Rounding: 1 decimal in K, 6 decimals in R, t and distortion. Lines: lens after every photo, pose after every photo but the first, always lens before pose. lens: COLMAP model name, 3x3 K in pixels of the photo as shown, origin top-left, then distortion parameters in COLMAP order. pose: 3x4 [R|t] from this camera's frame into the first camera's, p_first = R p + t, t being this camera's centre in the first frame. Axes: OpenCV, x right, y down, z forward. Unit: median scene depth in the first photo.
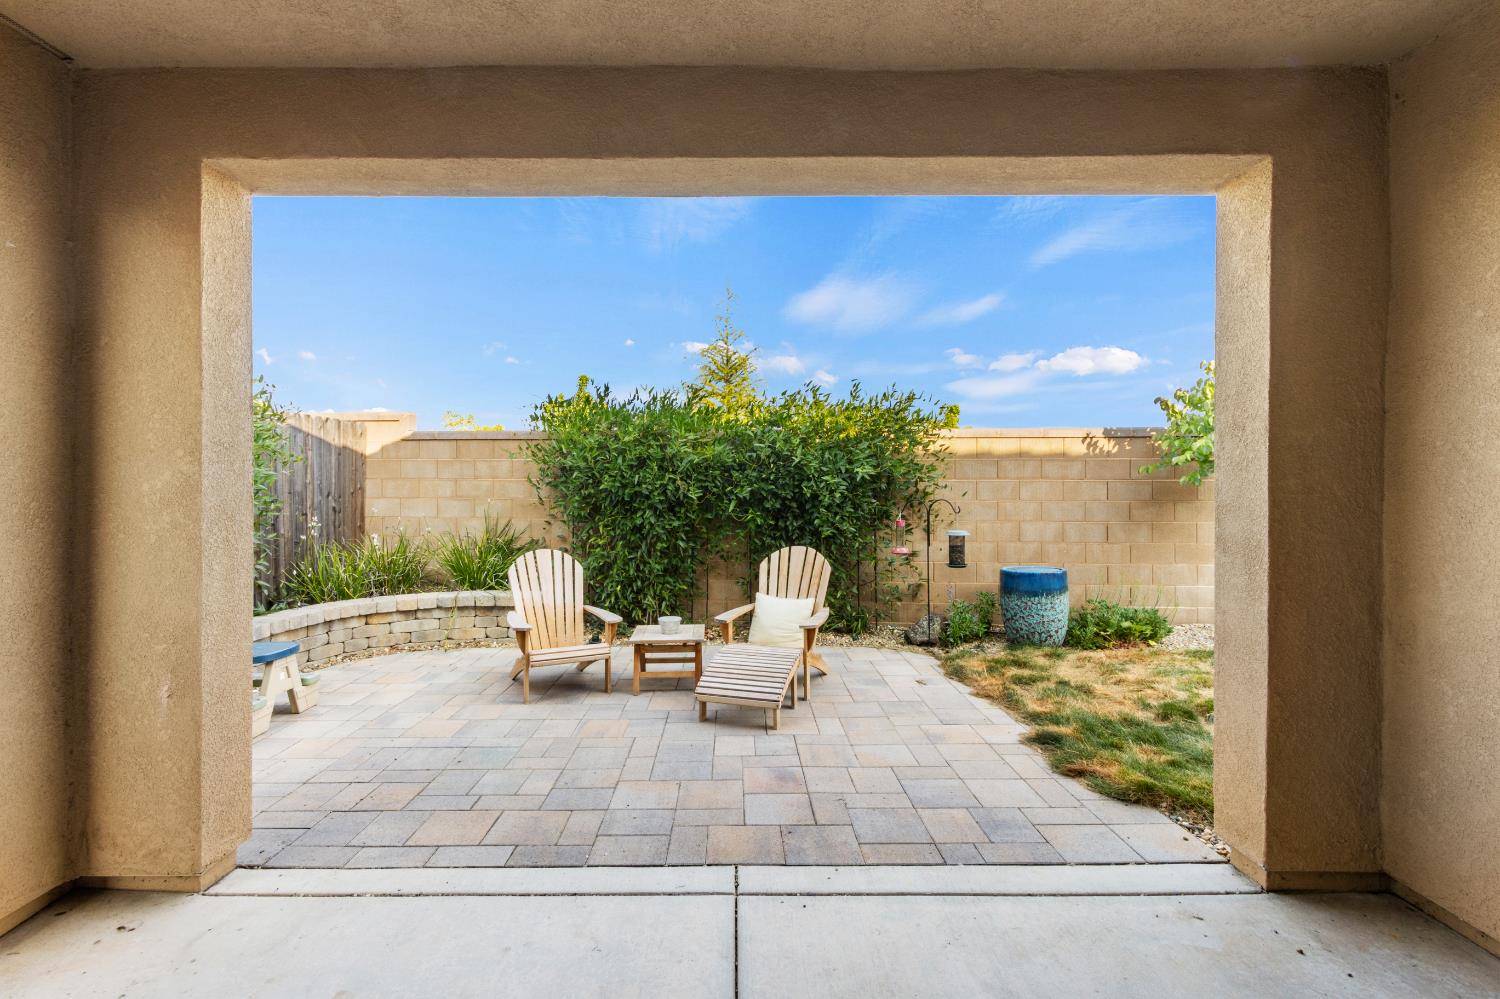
lens RADIAL K [[684.5, 0, 741.6], [0, 684.5, 484.0], [0, 0, 1]] dist [-0.000111, -0.000733]
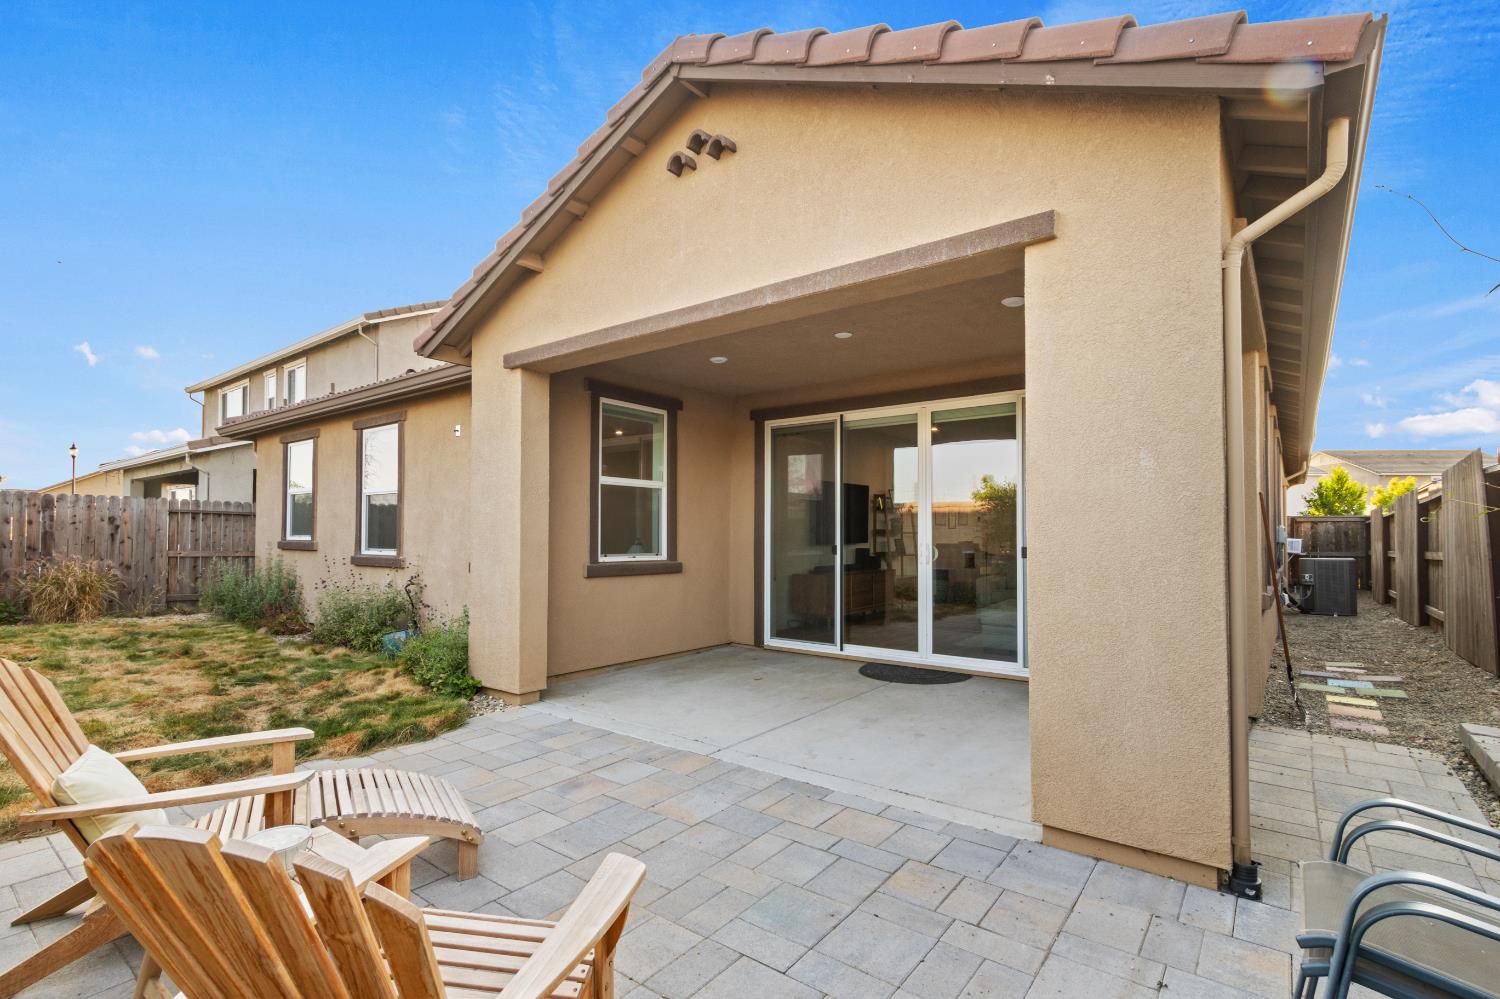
lens RADIAL K [[690.0, 0, 750.0], [0, 690.0, 499.5], [0, 0, 1]] dist [-0.000021, -0.000144]
pose [[-0.791620, 0.028307, 0.610358, -0.849917], [0.001051, 0.998988, -0.044967, 0.036350], [-0.611013, -0.034955, -0.790848, 1.757705]]
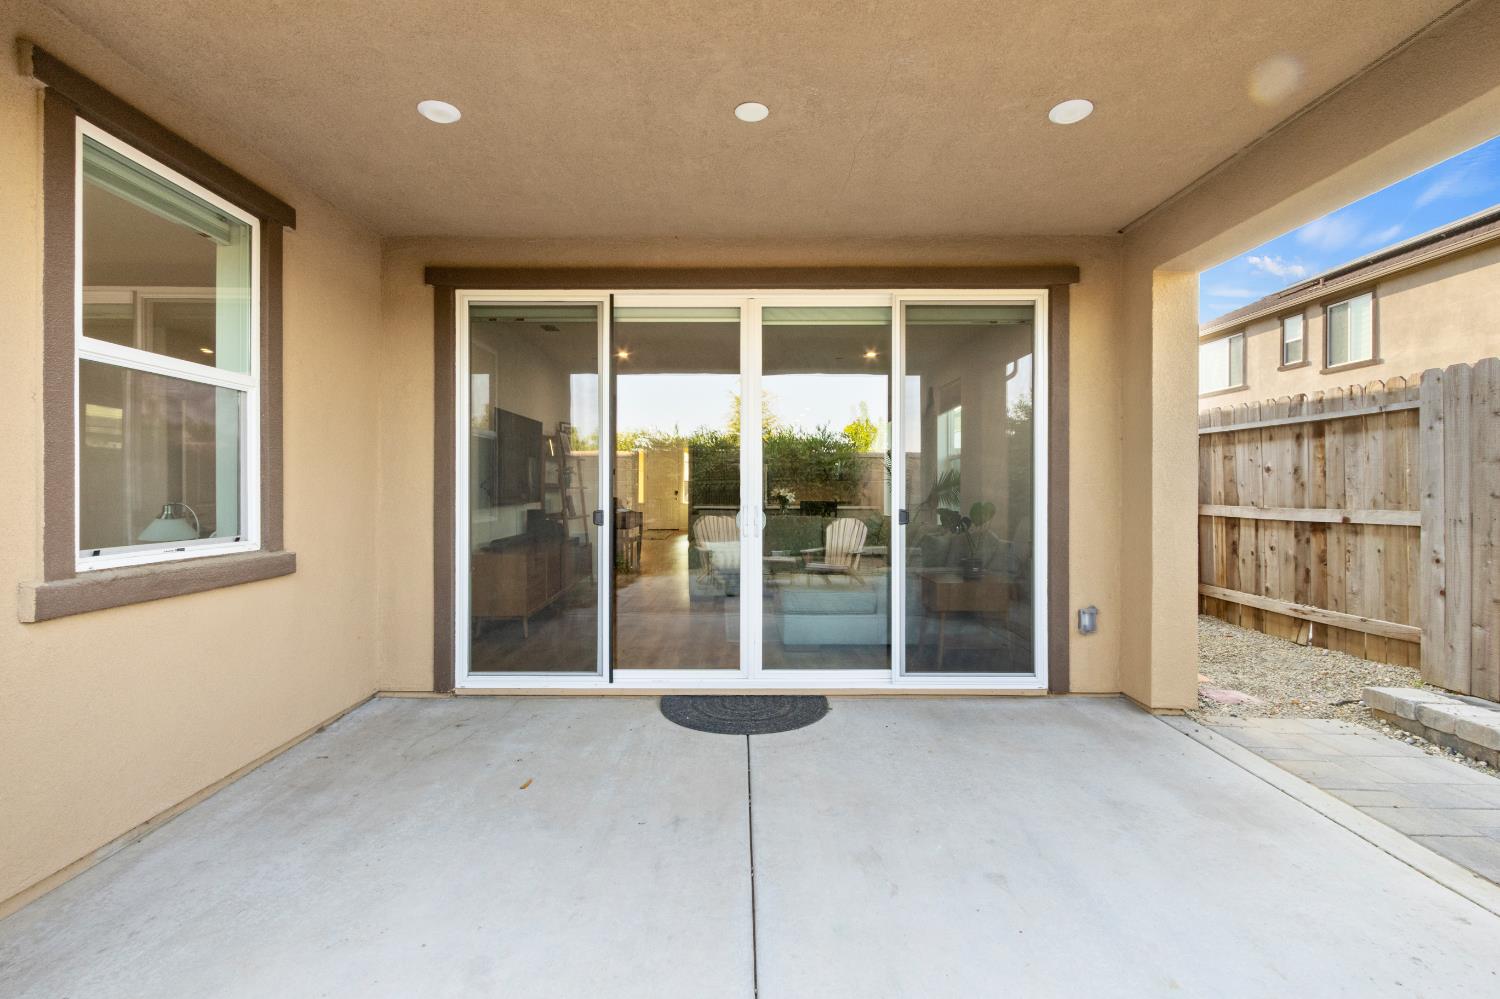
lens RADIAL K [[684.5, 0, 741.6], [0, 684.5, 484.0], [0, 0, 1]] dist [-0.000111, -0.000733]
pose [[-0.999975, -0.002527, 0.006649, -0.019961], [-0.002526, 0.999997, 0.000159, 0.032366], [-0.006650, 0.000142, -0.999978, 1.178277]]
